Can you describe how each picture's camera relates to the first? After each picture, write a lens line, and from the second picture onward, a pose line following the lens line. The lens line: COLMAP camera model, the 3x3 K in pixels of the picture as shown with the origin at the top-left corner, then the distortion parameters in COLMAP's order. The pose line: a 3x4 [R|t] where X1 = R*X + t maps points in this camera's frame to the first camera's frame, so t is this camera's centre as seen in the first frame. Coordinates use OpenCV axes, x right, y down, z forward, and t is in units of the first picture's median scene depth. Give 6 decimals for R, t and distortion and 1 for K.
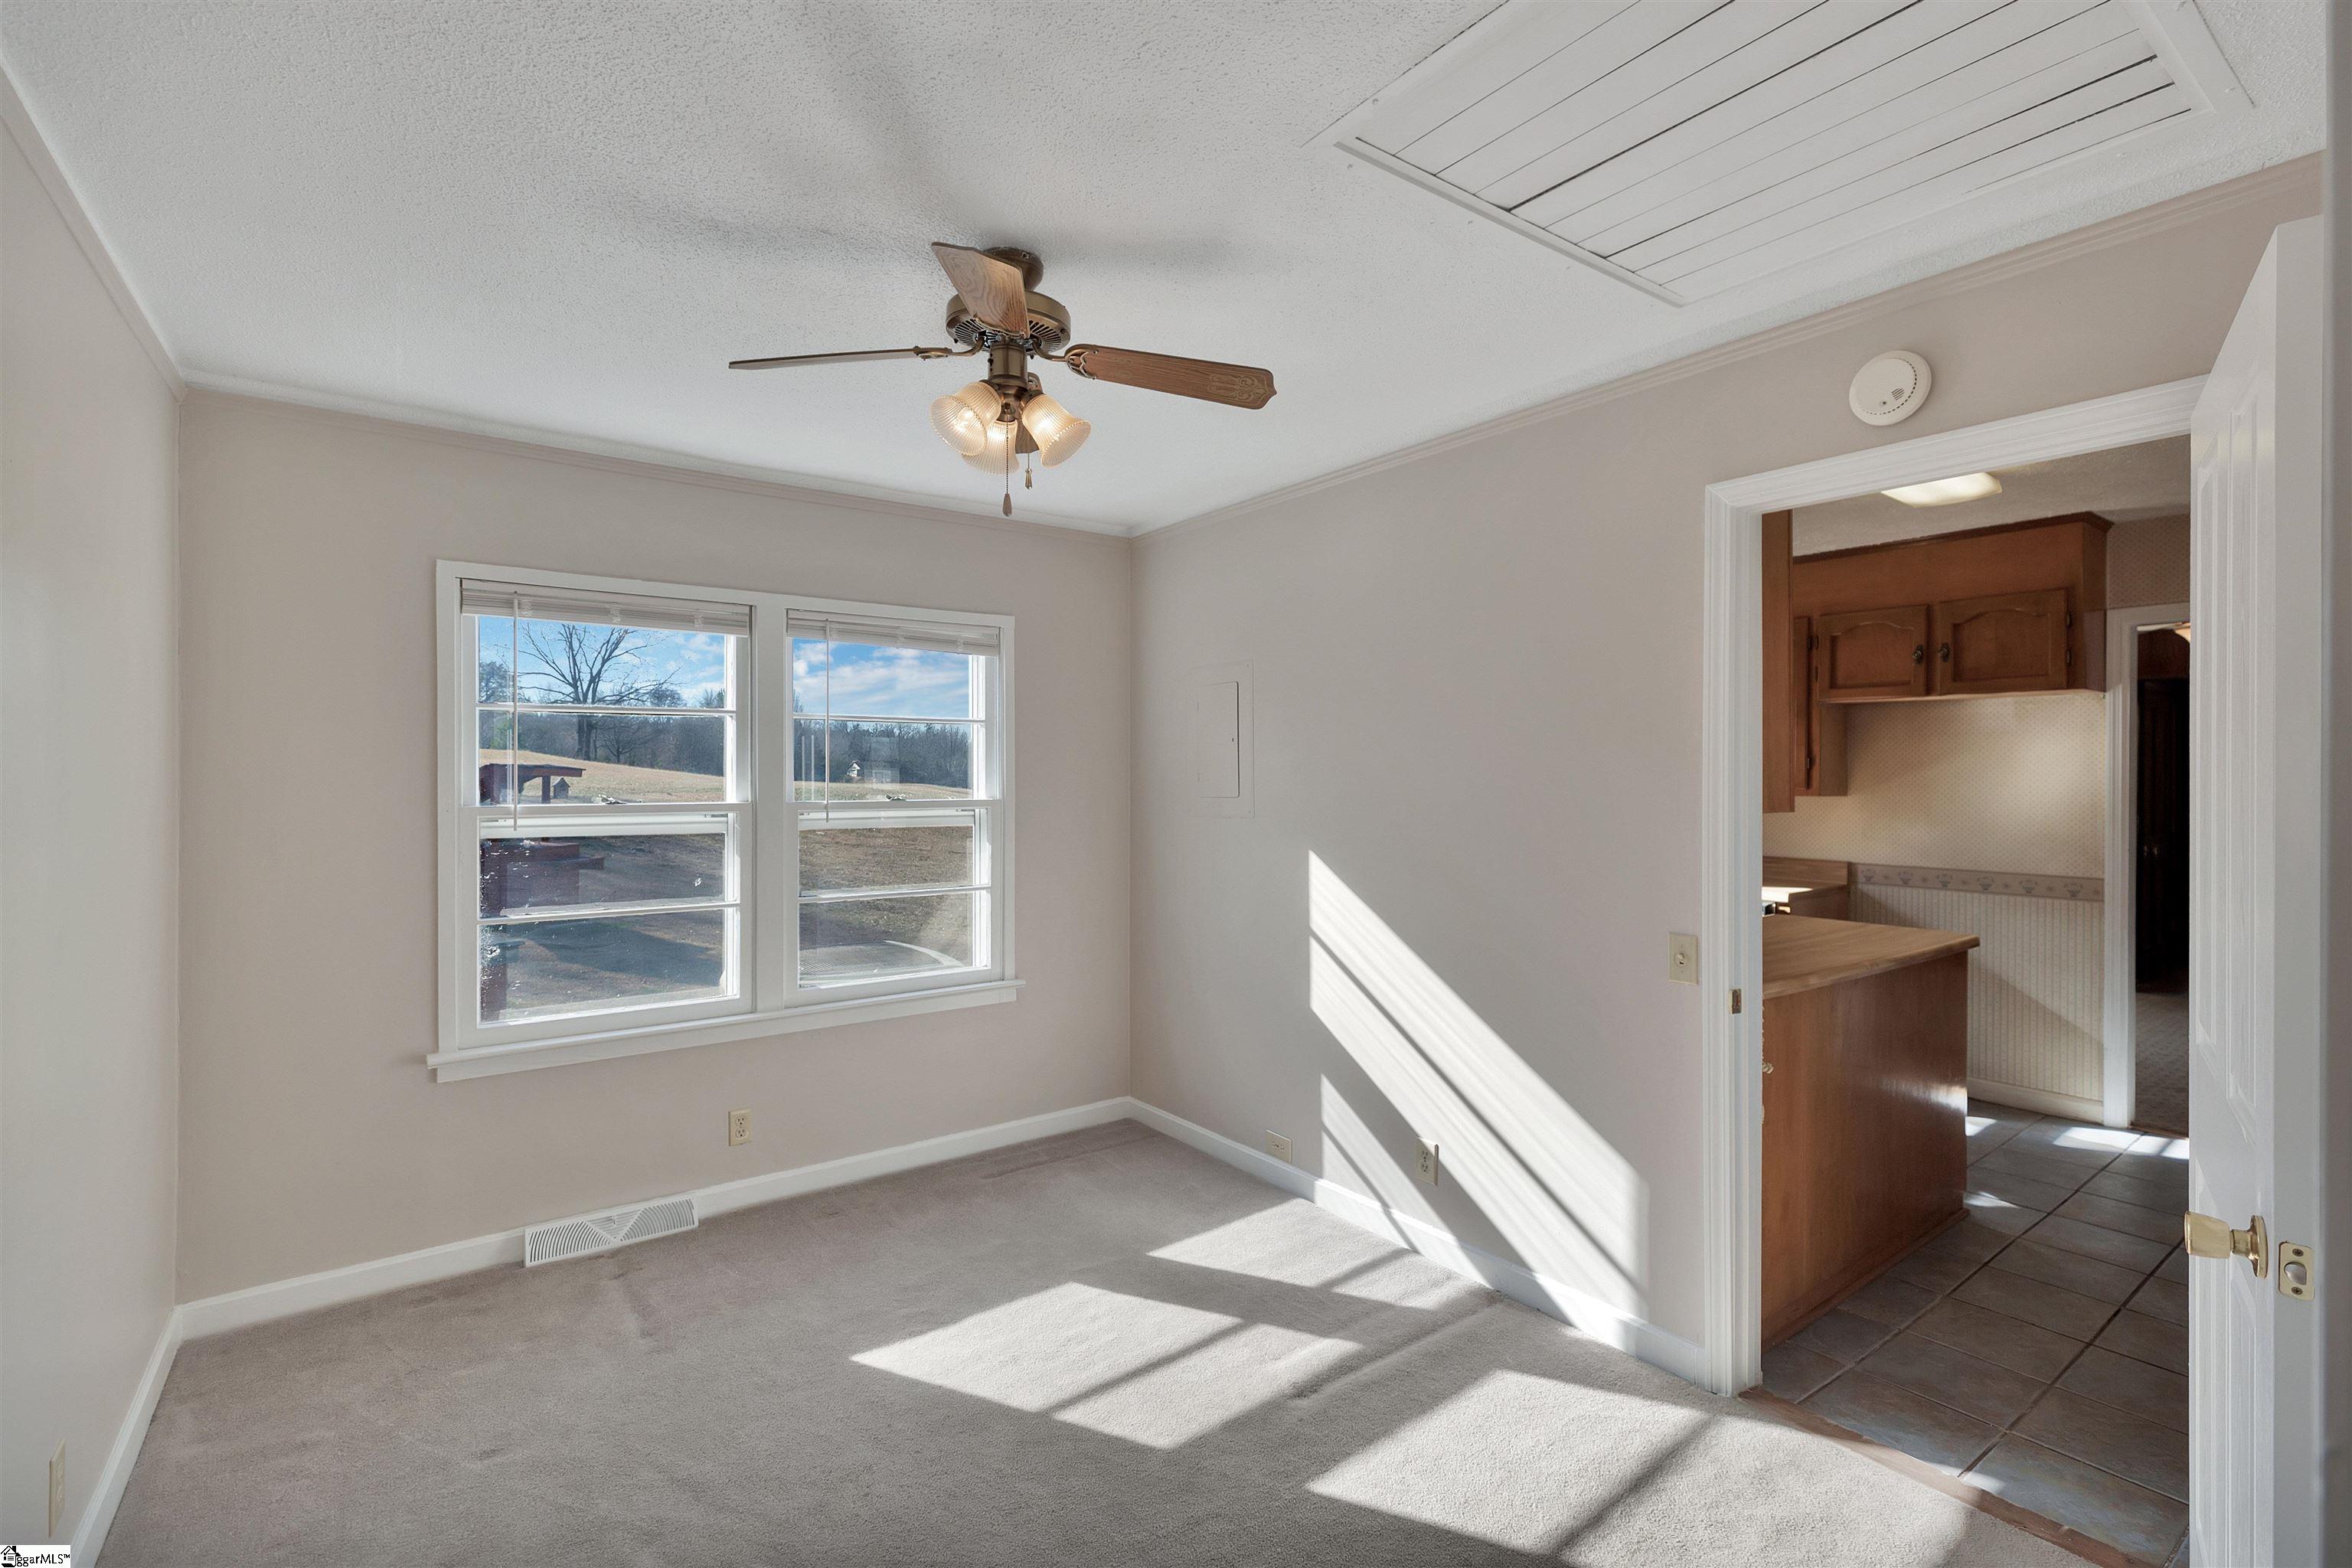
lens RADIAL K [[1075.8, 0, 1186.3], [0, 1075.8, 774.3], [0, 0, 1]] dist [0.007814, -0.001032]
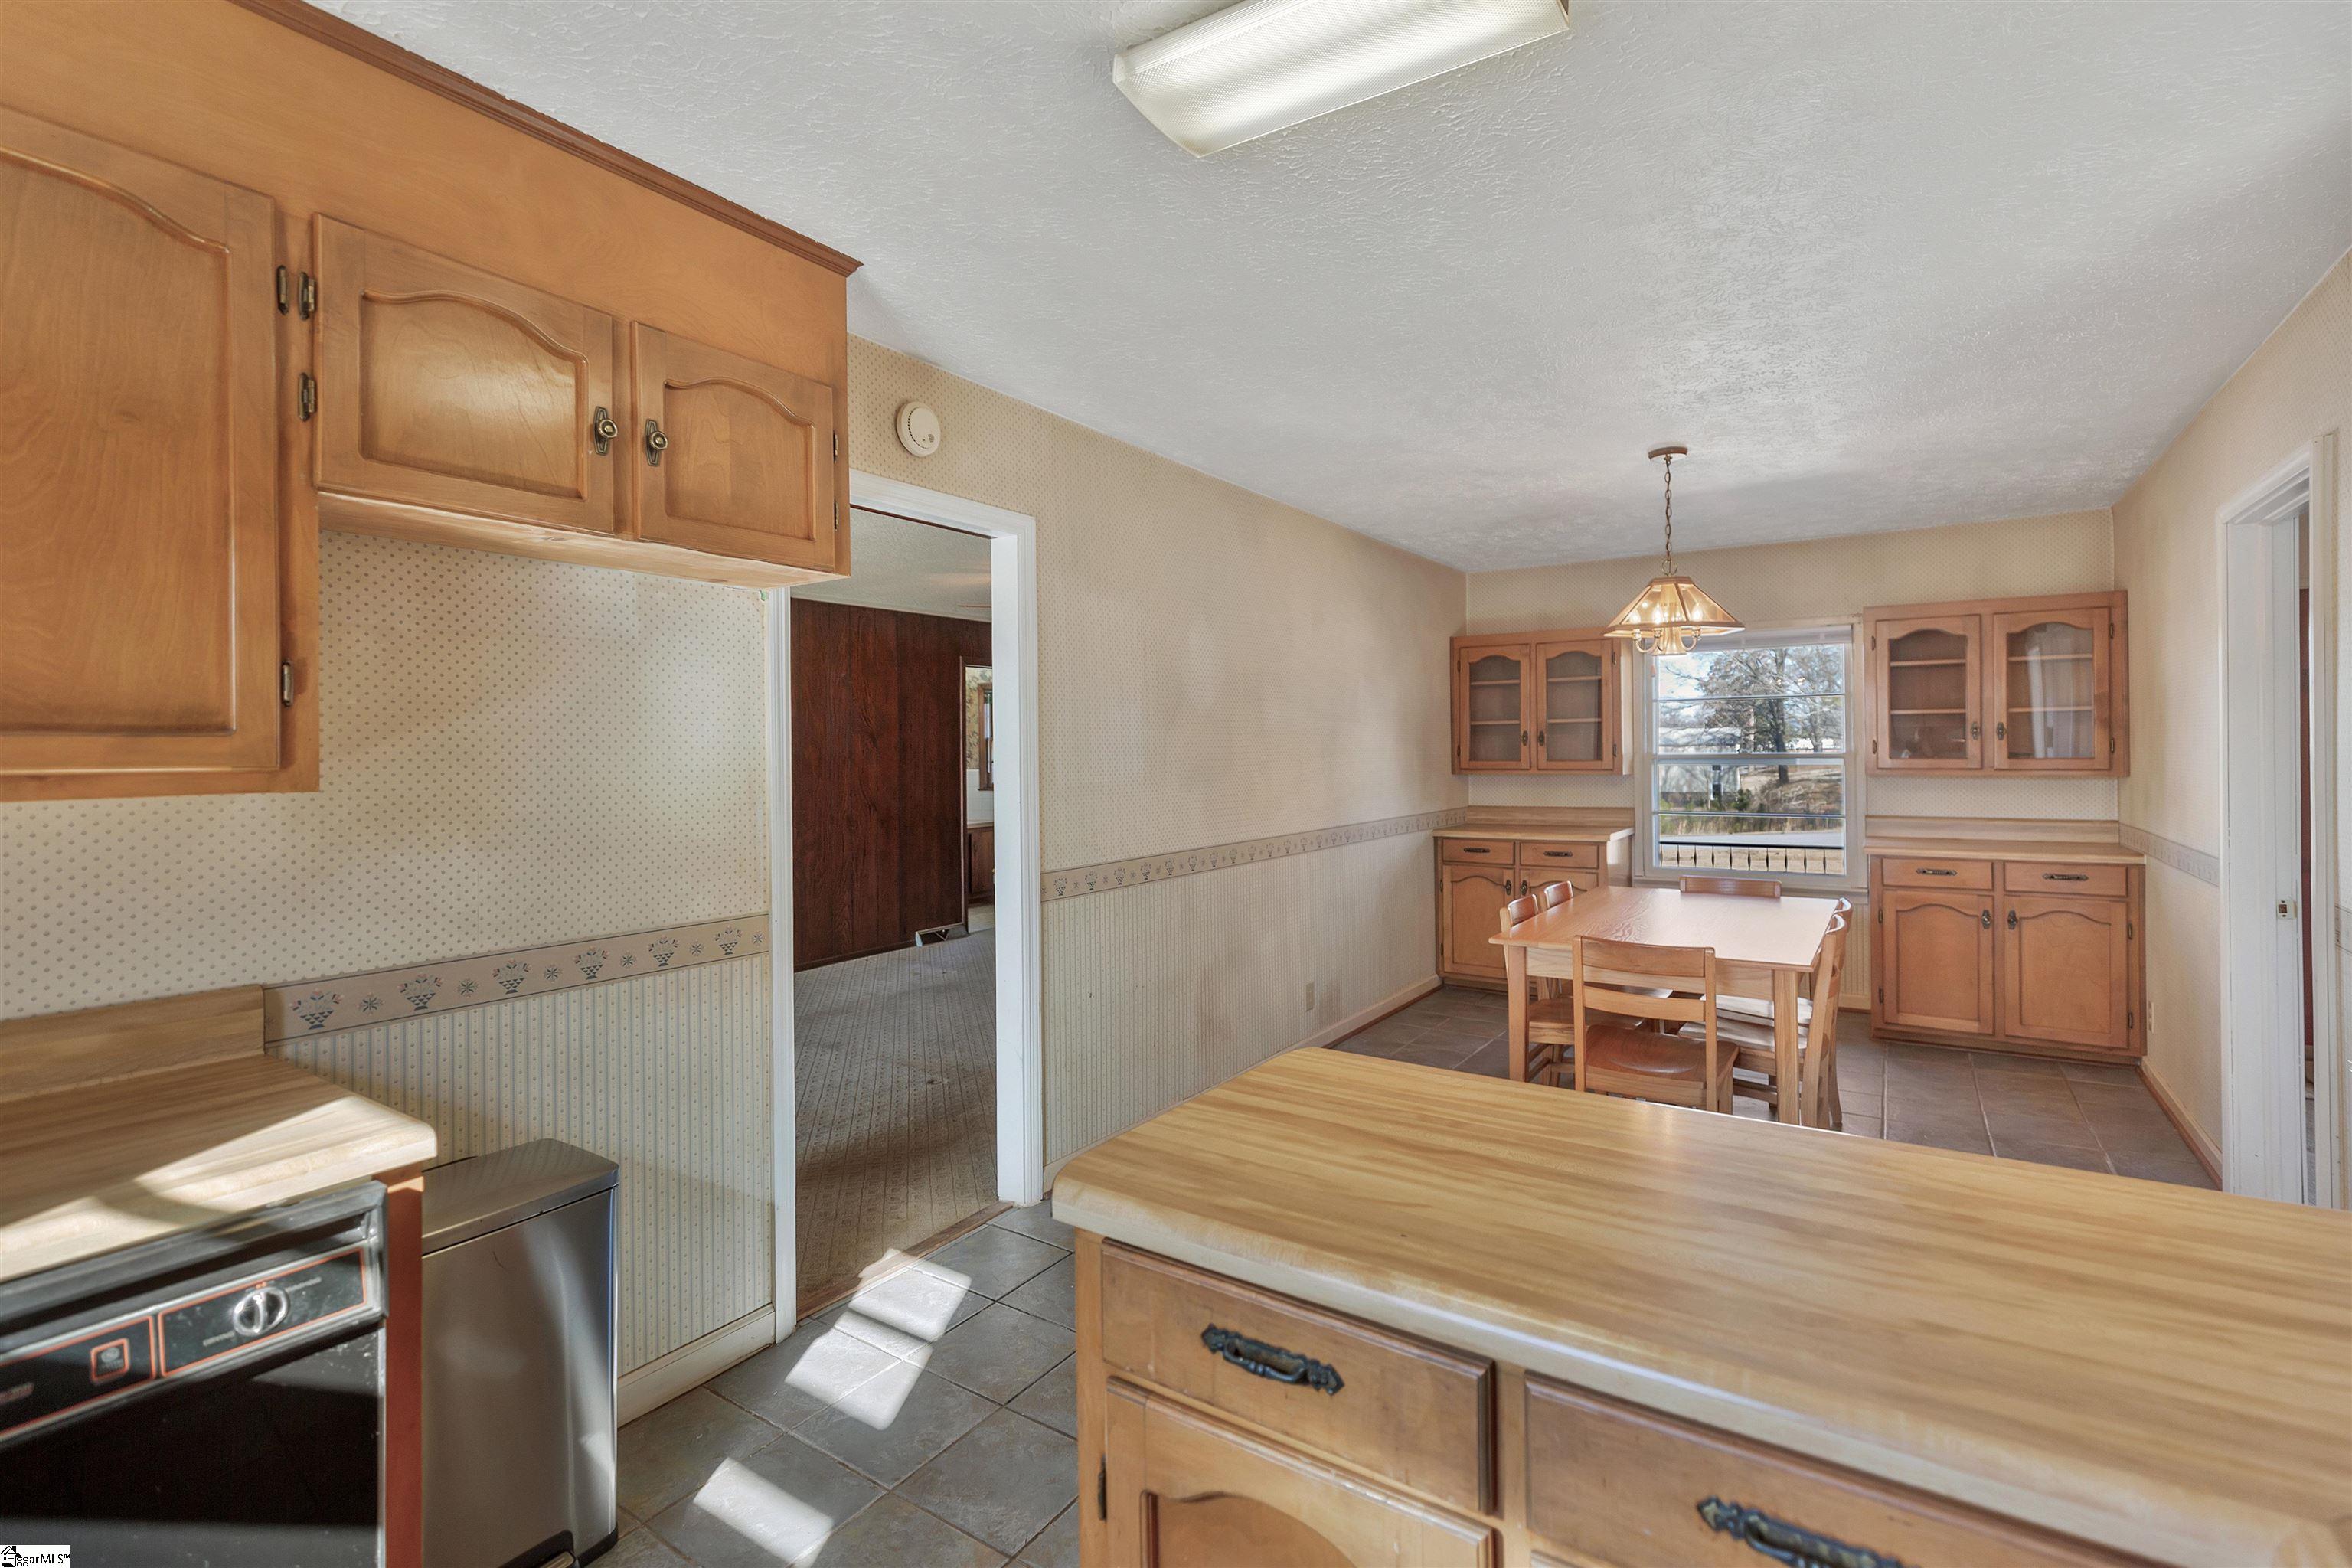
lens RADIAL K [[1075.8, 0, 1164.2], [0, 1075.8, 751.0], [0, 0, 1]] dist [0.007814, -0.001032]
pose [[-0.324427, 0.001438, 0.945909, 0.242302], [0.008398, 0.999964, 0.001360, 0.011986], [-0.945873, 0.008385, -0.324428, 1.003944]]
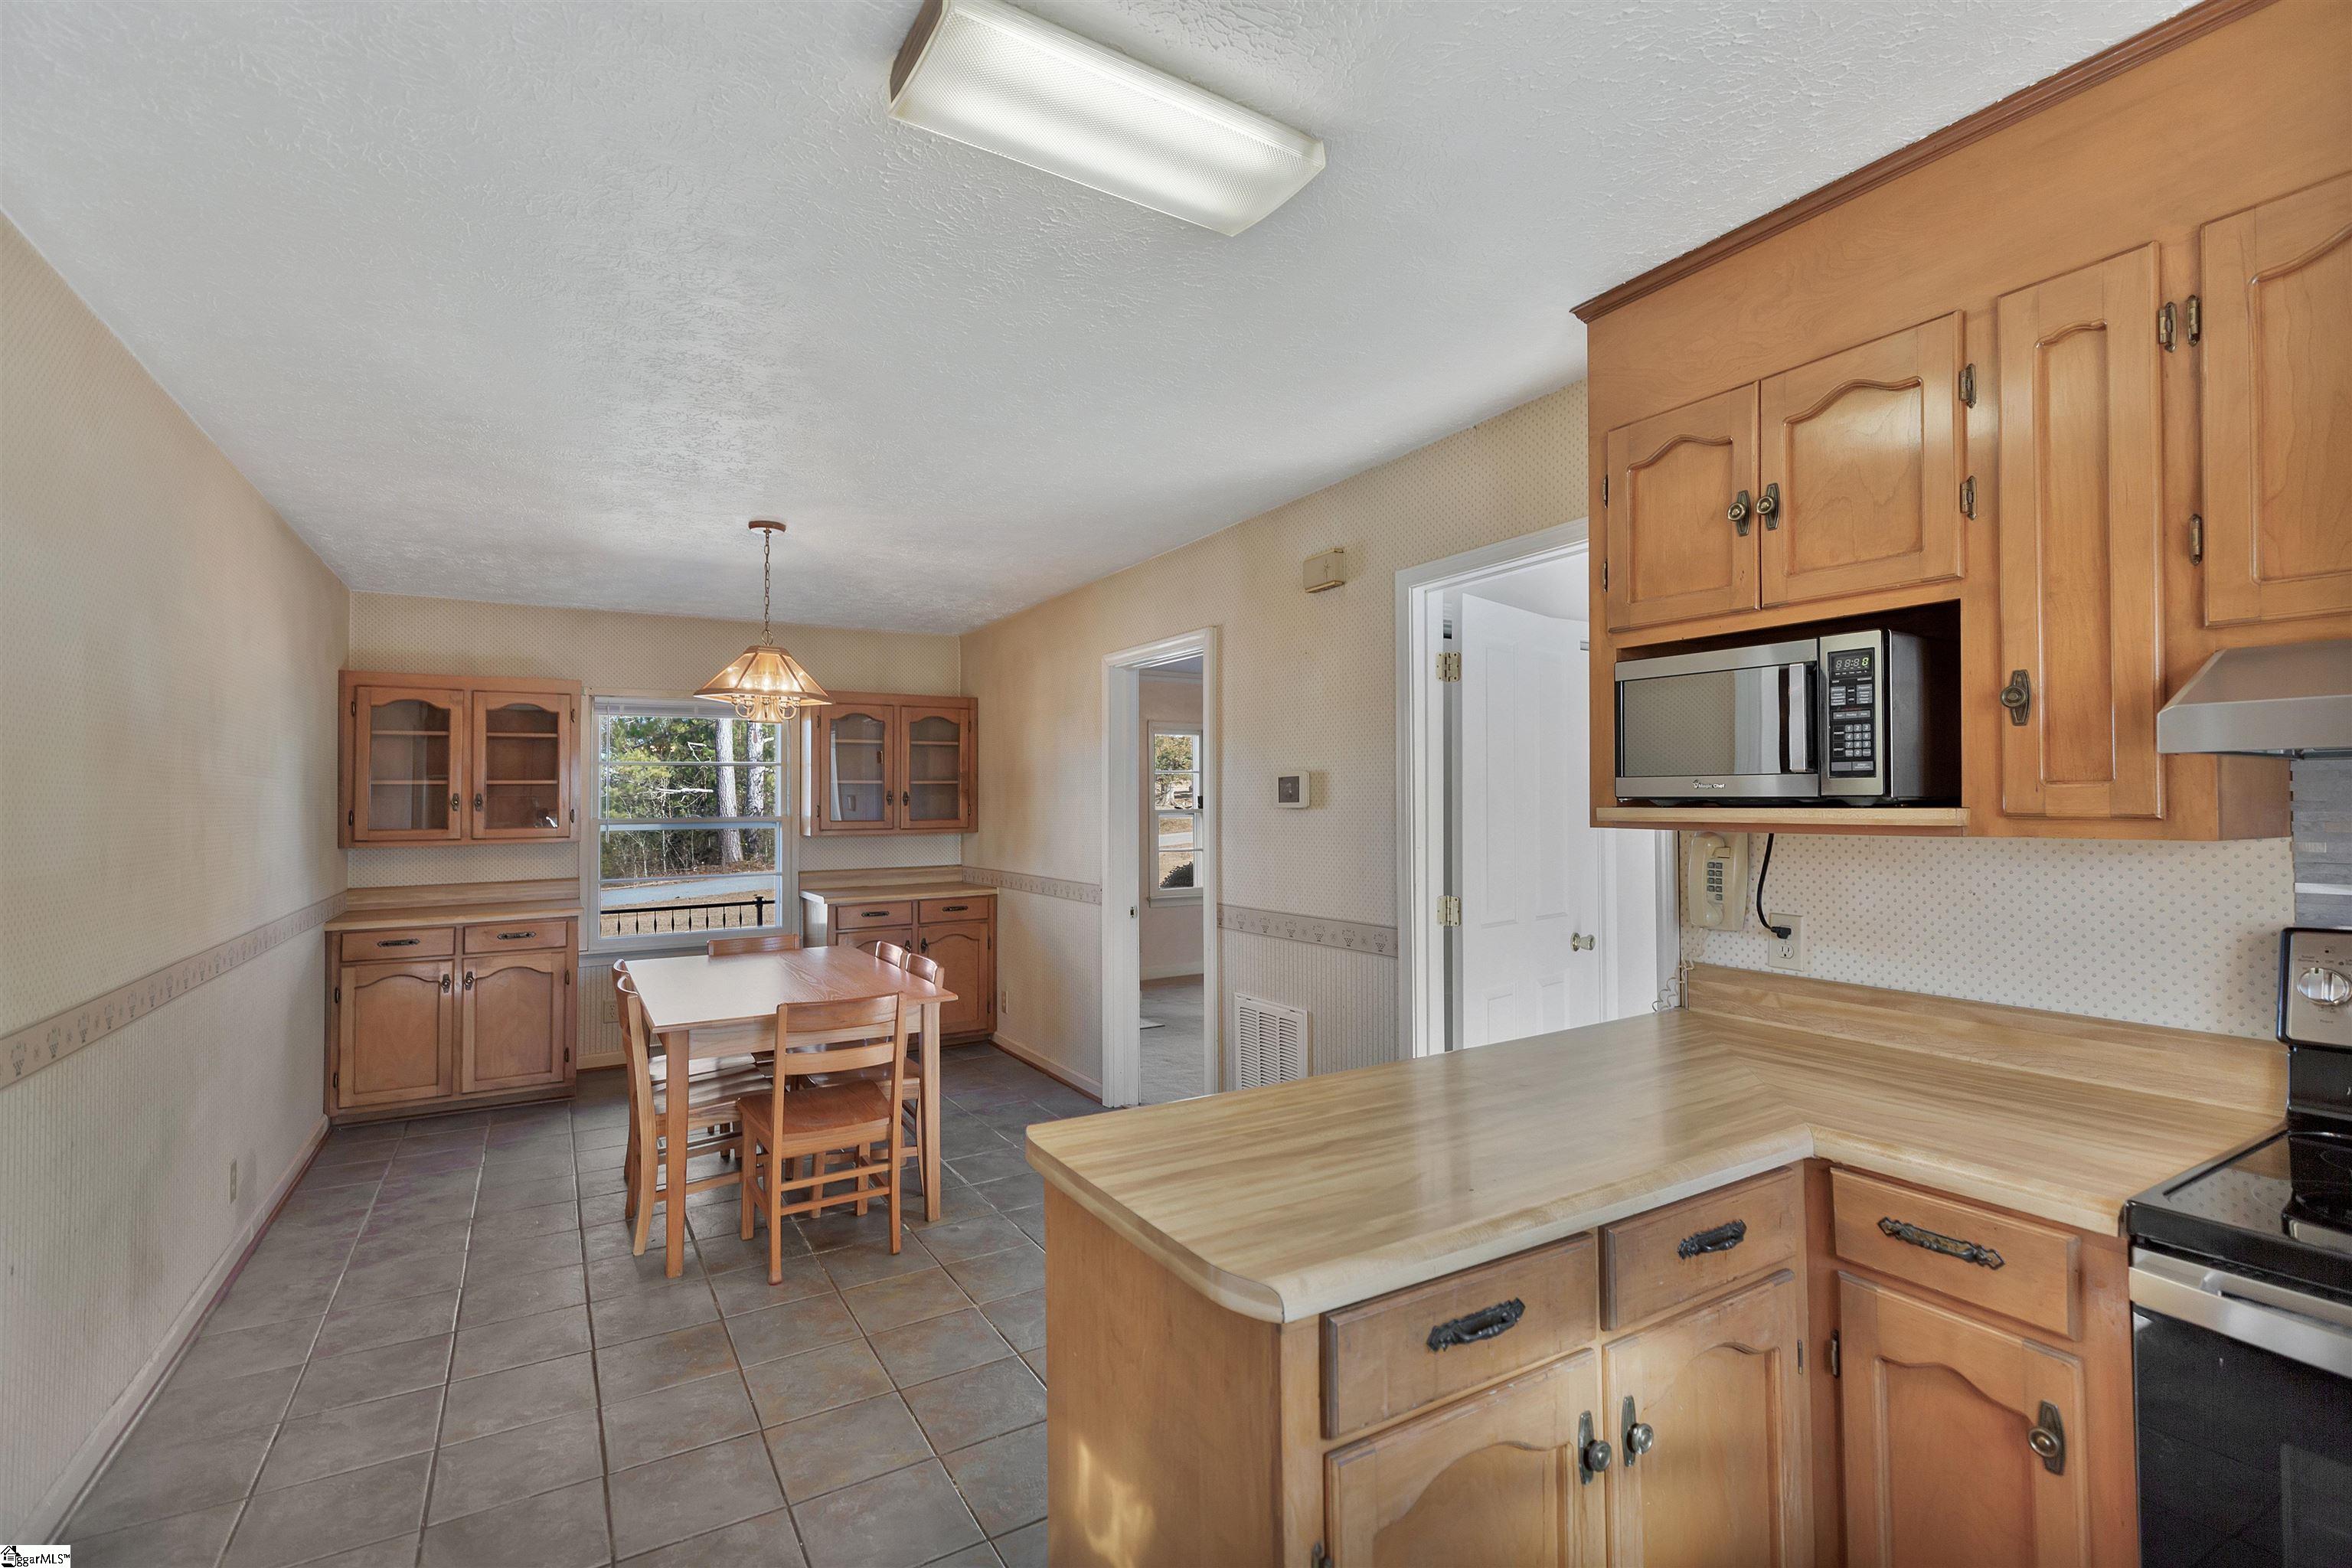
lens RADIAL K [[1075.8, 0, 1196.8], [0, 1075.8, 772.1], [0, 0, 1]] dist [0.007814, -0.001032]
pose [[-0.995420, 0.010609, 0.095010, 0.503012], [0.007938, 0.999564, -0.028447, 0.008780], [-0.095271, -0.027563, -0.995070, 1.198228]]
